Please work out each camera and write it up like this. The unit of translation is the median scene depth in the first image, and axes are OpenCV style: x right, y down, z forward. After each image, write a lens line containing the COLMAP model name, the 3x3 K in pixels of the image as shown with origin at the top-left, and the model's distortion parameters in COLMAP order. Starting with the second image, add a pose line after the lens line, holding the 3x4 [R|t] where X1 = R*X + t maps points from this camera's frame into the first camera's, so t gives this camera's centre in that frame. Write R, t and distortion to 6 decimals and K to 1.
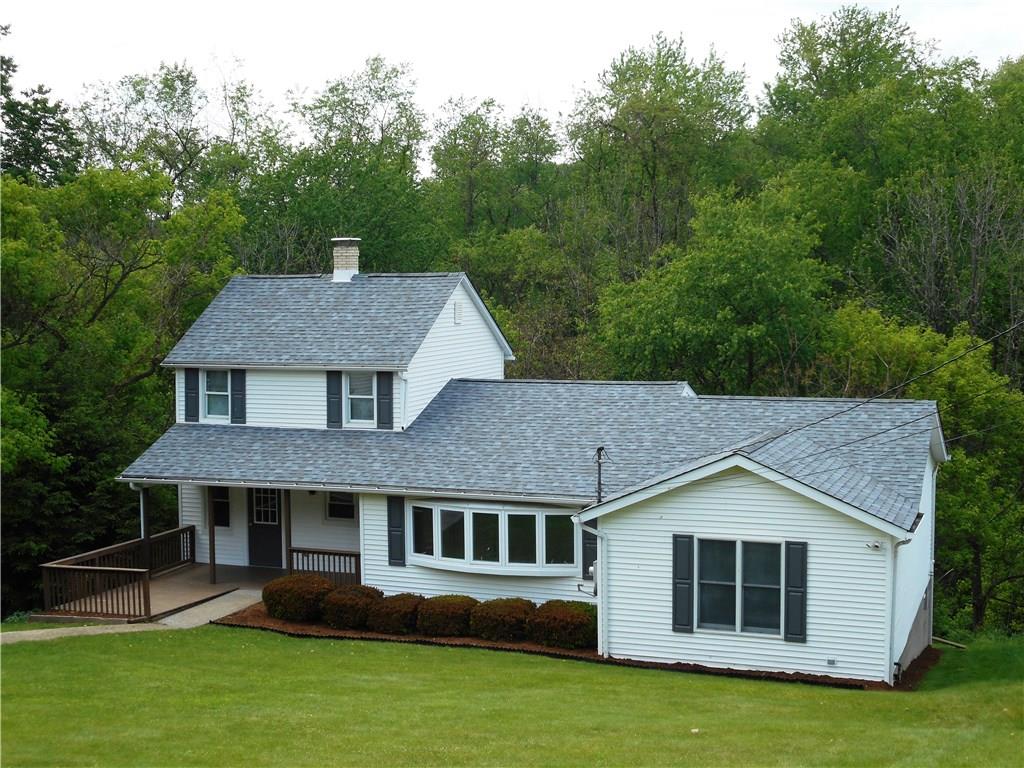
lens RADIAL K [[1539.4, 0, 512.0], [0, 1539.4, 384.0], [0, 0, 1]] dist [-0.013653, -0.034924]
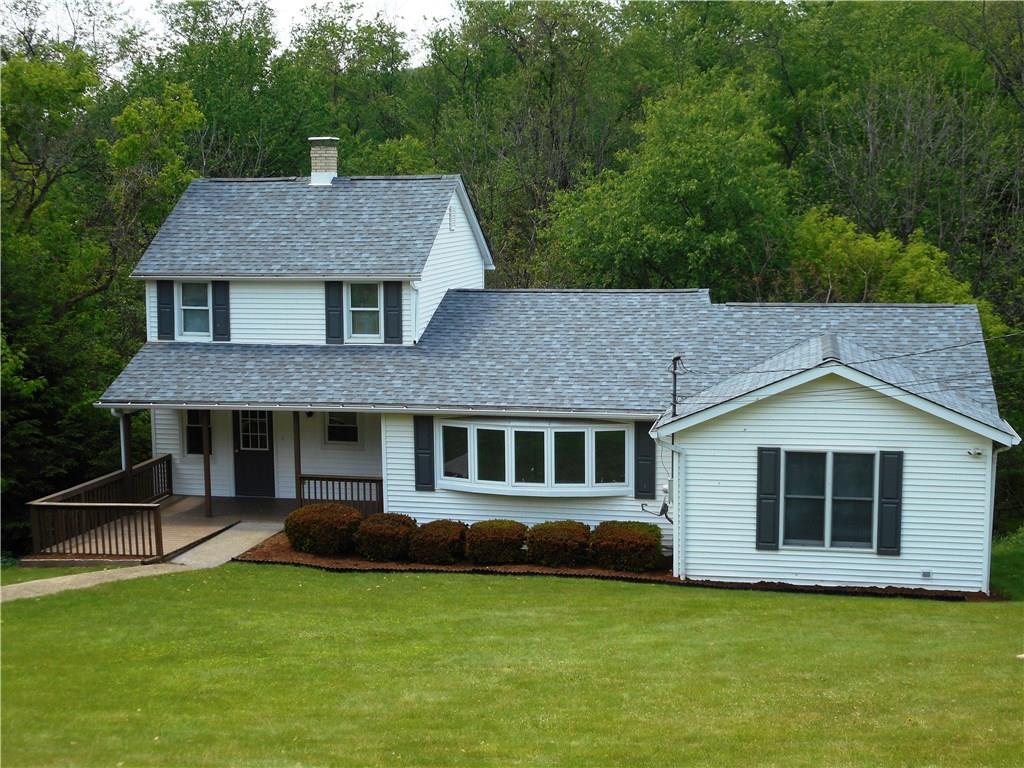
lens RADIAL K [[1519.4, 0, 512.0], [0, 1519.4, 384.0], [0, 0, 1]] dist [-0.030374, -0.000690]
pose [[0.985374, -0.021221, 0.169079, -0.179395], [0.012616, 0.998578, 0.051805, 0.007629], [-0.169938, -0.048914, 0.984240, 0.097821]]
